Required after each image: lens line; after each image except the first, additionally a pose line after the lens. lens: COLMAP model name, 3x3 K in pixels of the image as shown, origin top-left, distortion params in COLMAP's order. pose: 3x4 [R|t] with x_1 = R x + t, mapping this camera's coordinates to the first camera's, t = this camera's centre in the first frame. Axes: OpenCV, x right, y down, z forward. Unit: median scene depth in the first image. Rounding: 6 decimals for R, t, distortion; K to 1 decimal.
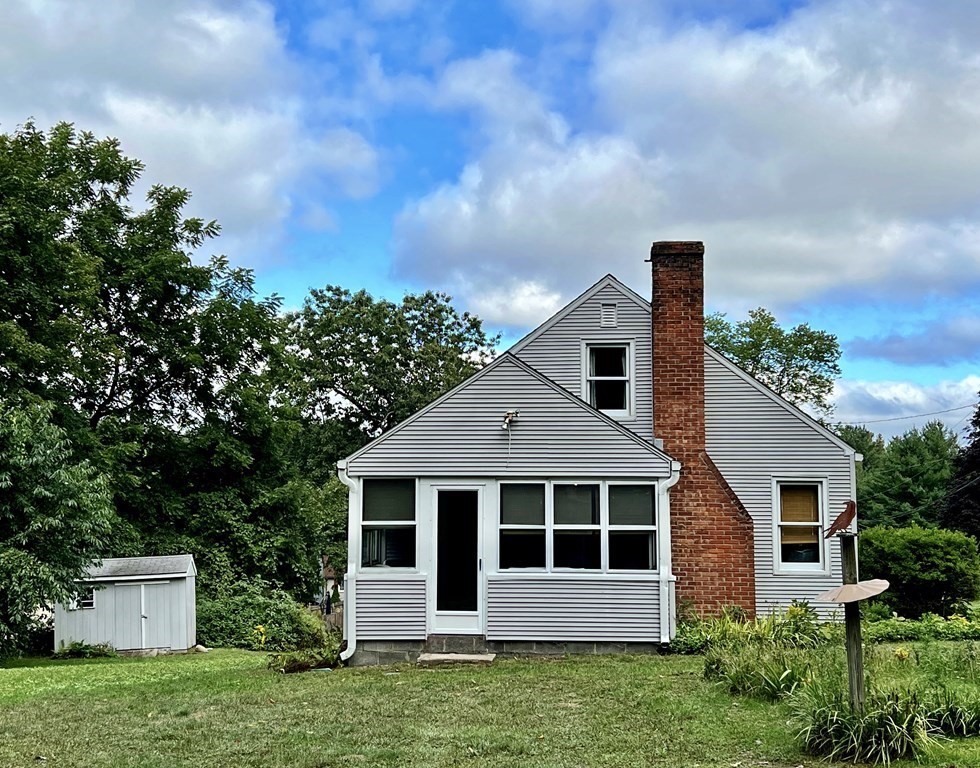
lens RADIAL K [[1426.4, 0, 491.5], [0, 1426.4, 384.2], [0, 0, 1]] dist [0.117195, 0.000000]
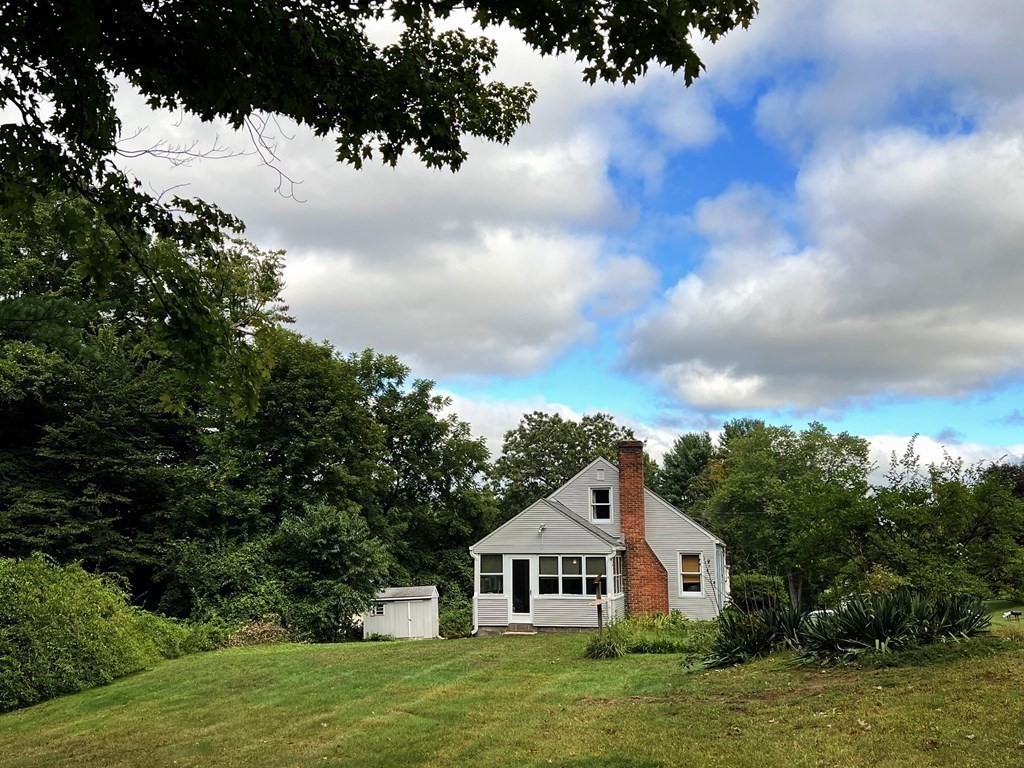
lens RADIAL K [[1020.3, 0, 509.7], [0, 1020.3, 384.0], [0, 0, 1]] dist [0.119547, 0.000000]
pose [[0.986274, -0.032048, -0.161978, 0.127713], [0.020027, 0.996959, -0.075313, -0.045234], [0.163900, 0.071035, 0.983916, -0.349627]]
